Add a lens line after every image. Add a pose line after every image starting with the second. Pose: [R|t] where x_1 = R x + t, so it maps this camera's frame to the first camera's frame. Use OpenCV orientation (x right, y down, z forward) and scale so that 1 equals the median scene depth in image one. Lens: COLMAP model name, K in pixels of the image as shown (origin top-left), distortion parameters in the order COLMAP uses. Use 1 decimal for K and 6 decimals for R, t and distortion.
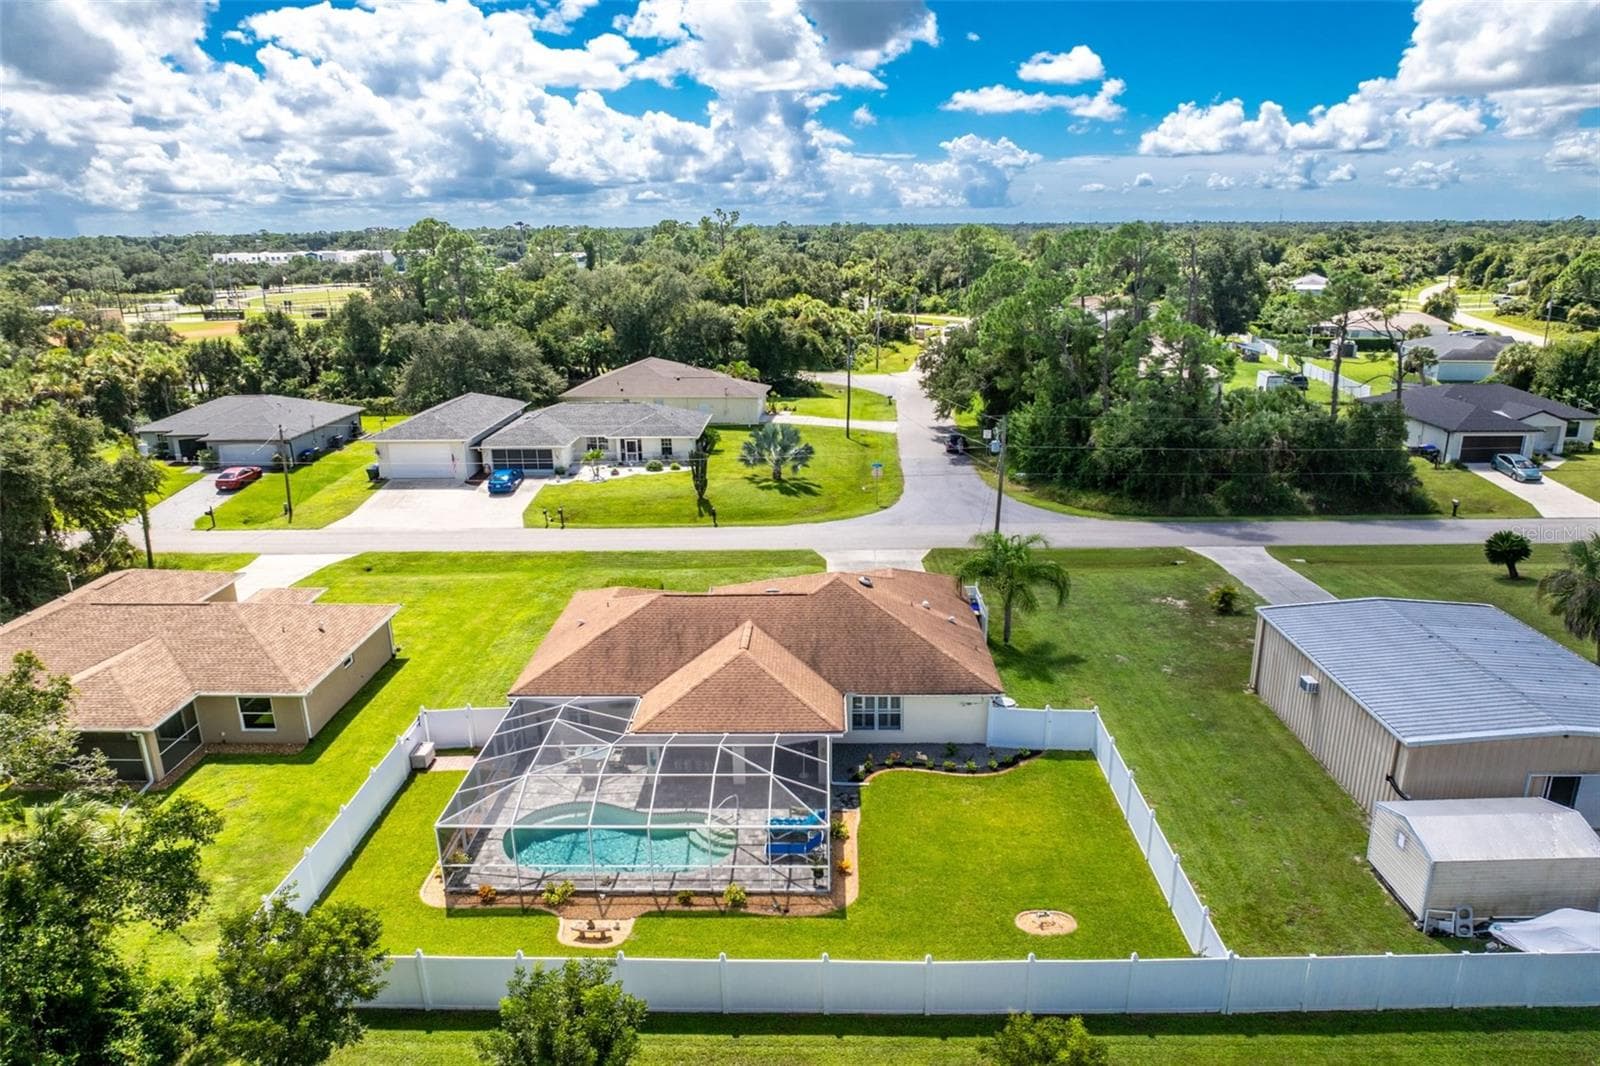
lens RADIAL K [[1126.8, 0, 791.1], [0, 1126.8, 537.0], [0, 0, 1]] dist [-0.051862, 0.021570]
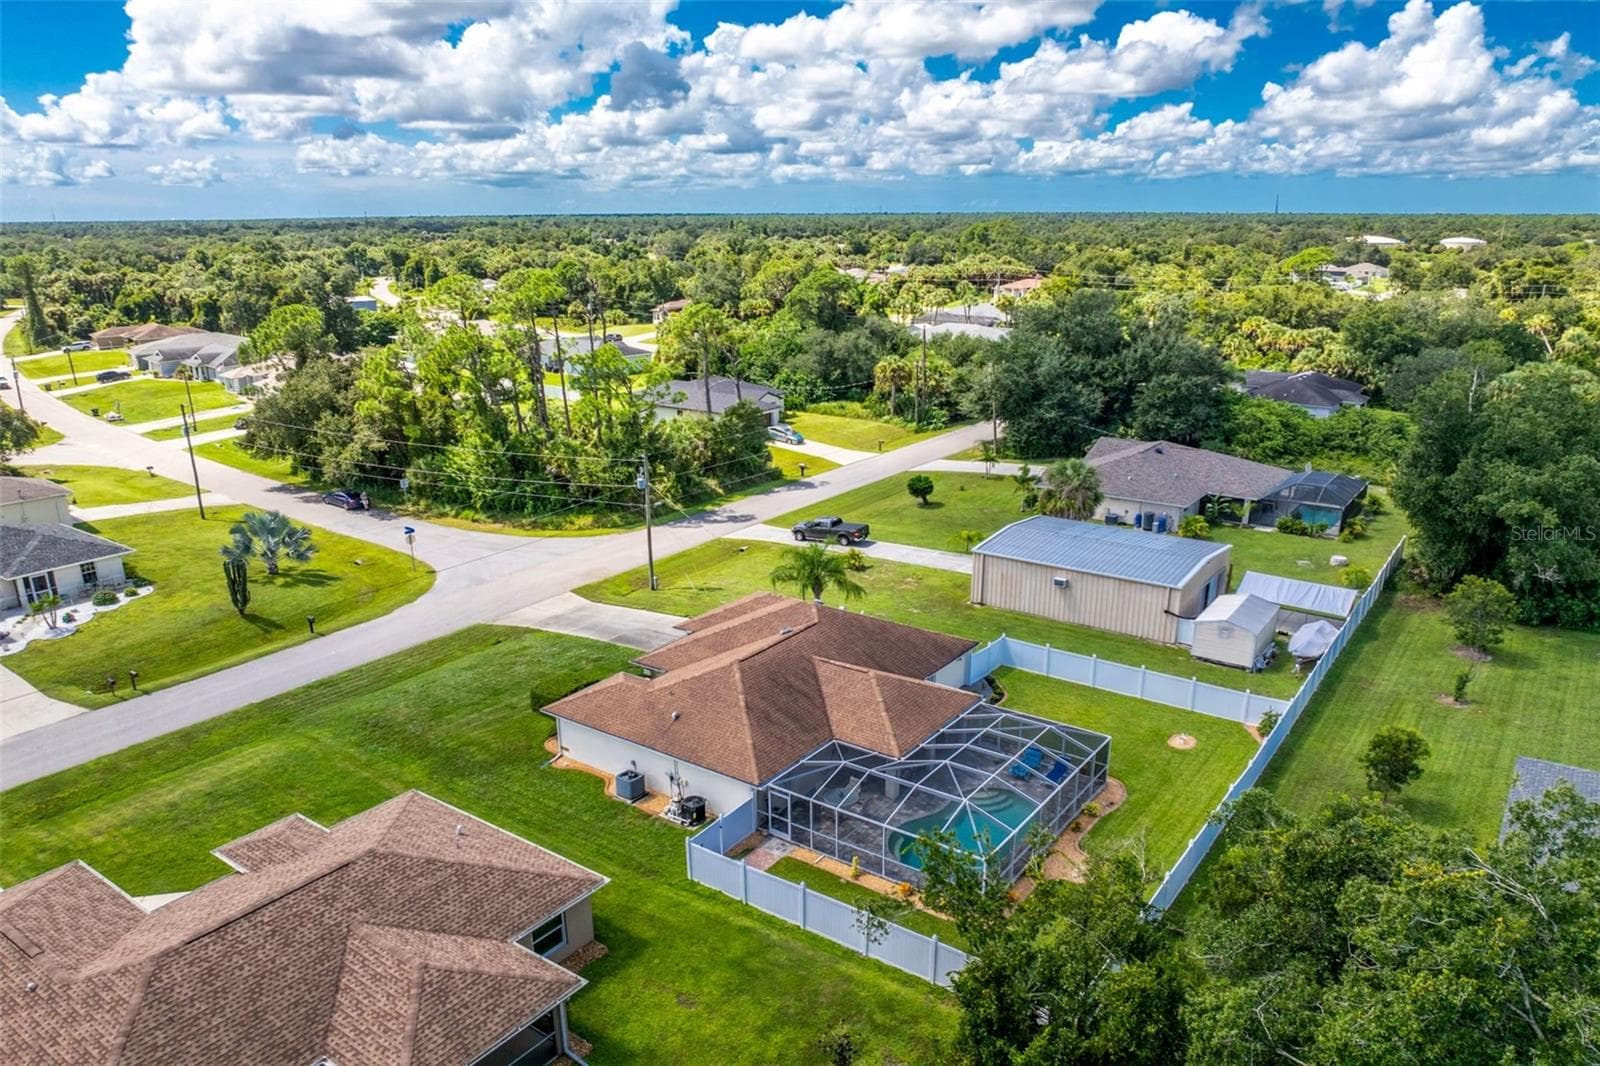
lens RADIAL K [[1126.8, 0, 781.9], [0, 1126.8, 542.1], [0, 0, 1]] dist [-0.051862, 0.021570]
pose [[0.560739, -0.220109, 0.798201, -0.588641], [0.214991, 0.969660, 0.116358, -0.112772], [-0.799594, 0.106359, 0.591047, 0.202542]]
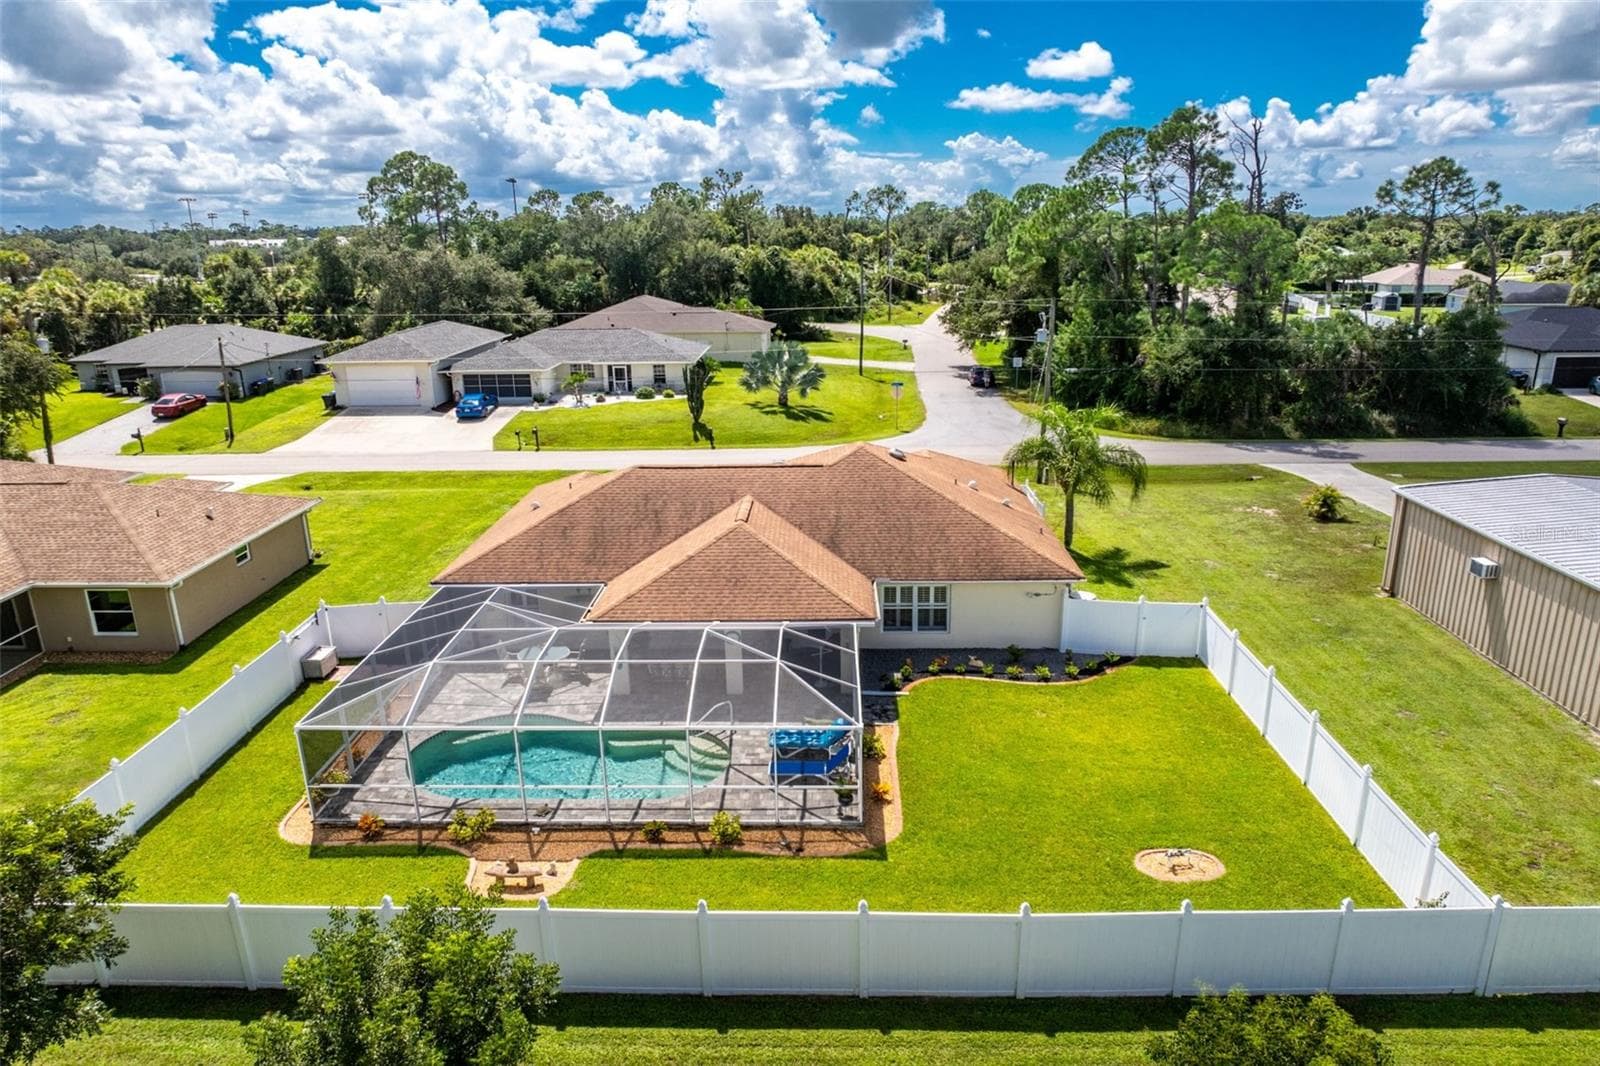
lens RADIAL K [[1126.8, 0, 794.9], [0, 1126.8, 545.1], [0, 0, 1]] dist [-0.051862, 0.021570]
pose [[0.999998, 0.001416, -0.001009, -0.002889], [-0.001407, 0.999959, 0.008915, 0.062207], [0.001022, -0.008914, 0.999960, 0.138248]]
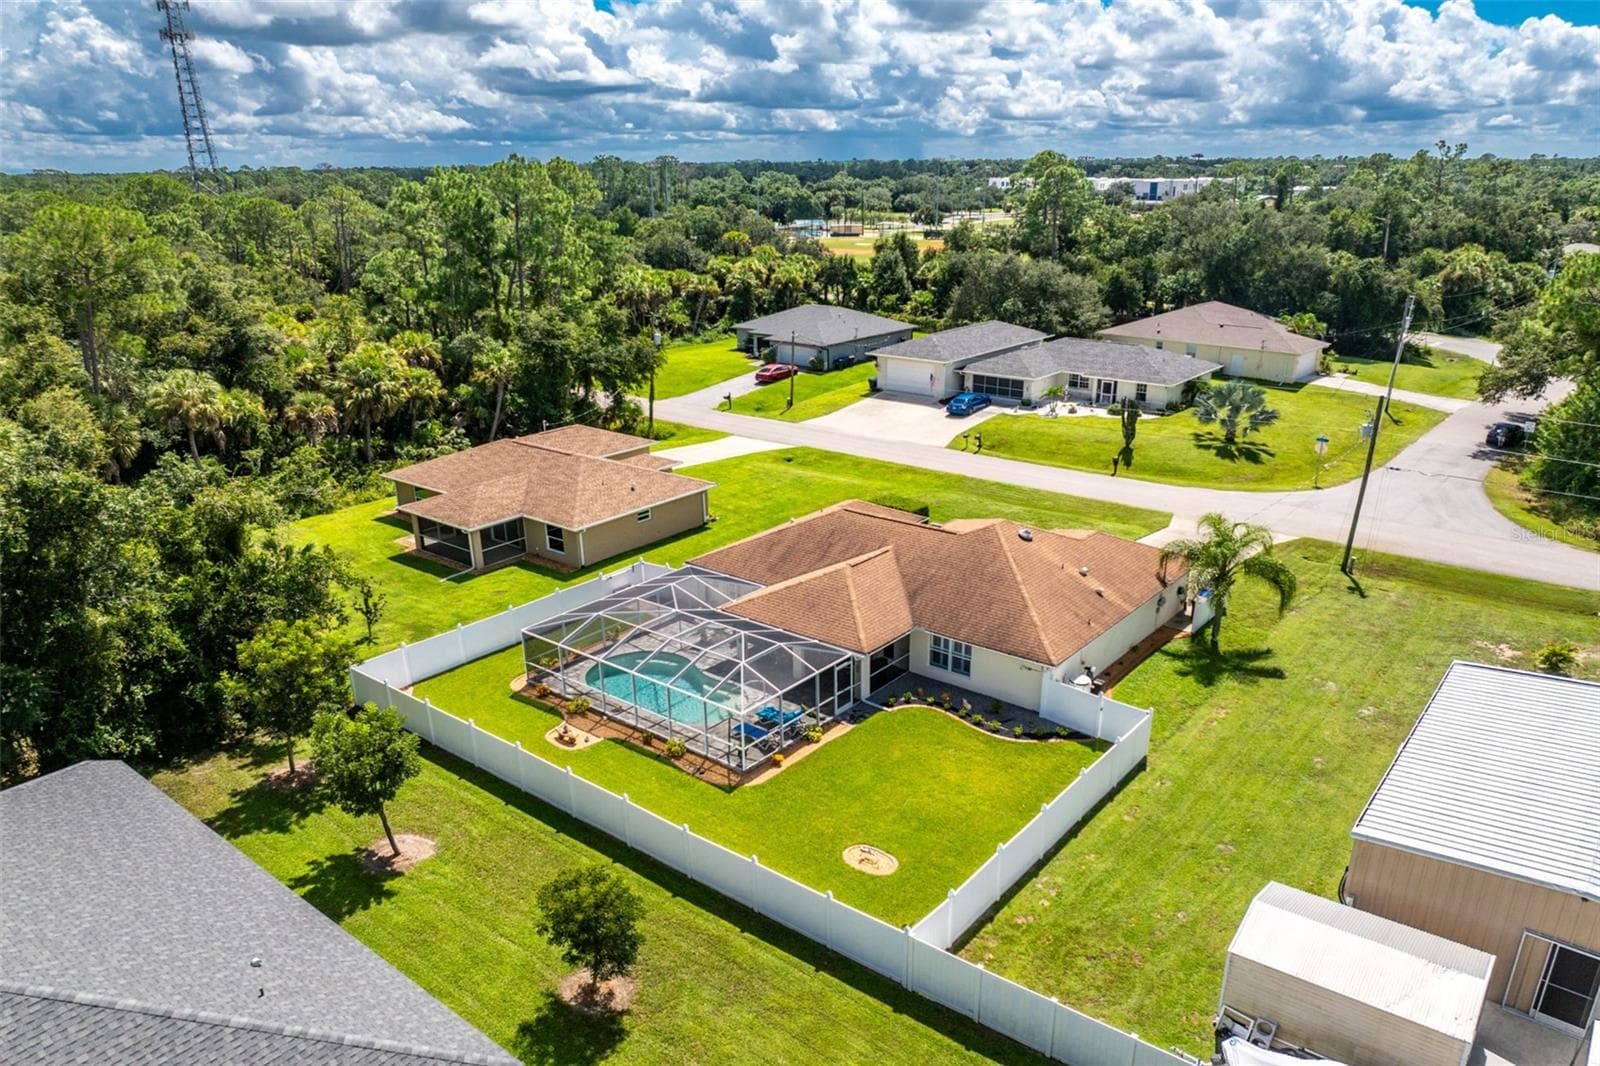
lens RADIAL K [[1126.8, 0, 791.2], [0, 1126.8, 524.5], [0, 0, 1]] dist [-0.051862, 0.021570]
pose [[0.788432, 0.189257, -0.585284, 0.314130], [-0.159866, 0.981841, 0.102134, -0.024226], [0.593985, 0.013041, 0.804370, 0.050267]]
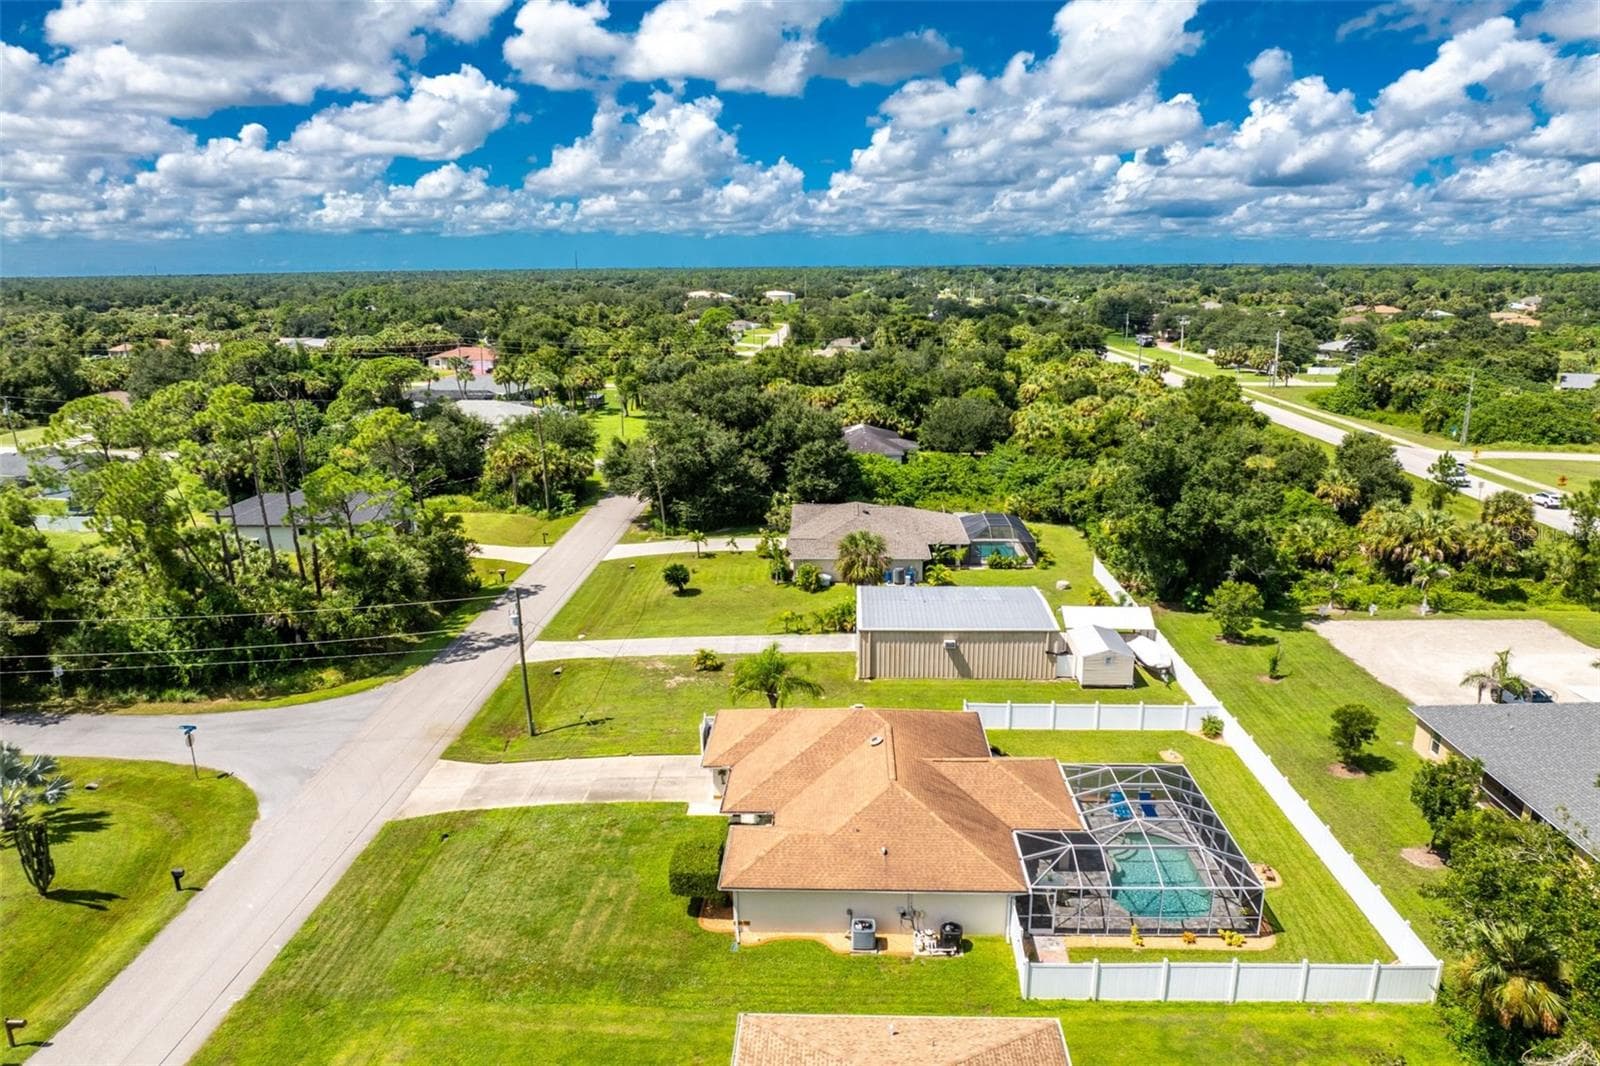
lens RADIAL K [[1126.8, 0, 784.9], [0, 1126.8, 531.1], [0, 0, 1]] dist [-0.051862, 0.021570]
pose [[0.007893, -0.213436, 0.976925, -0.707520], [0.271057, 0.940836, 0.203362, -0.266740], [-0.962531, 0.263197, 0.065280, 0.609515]]
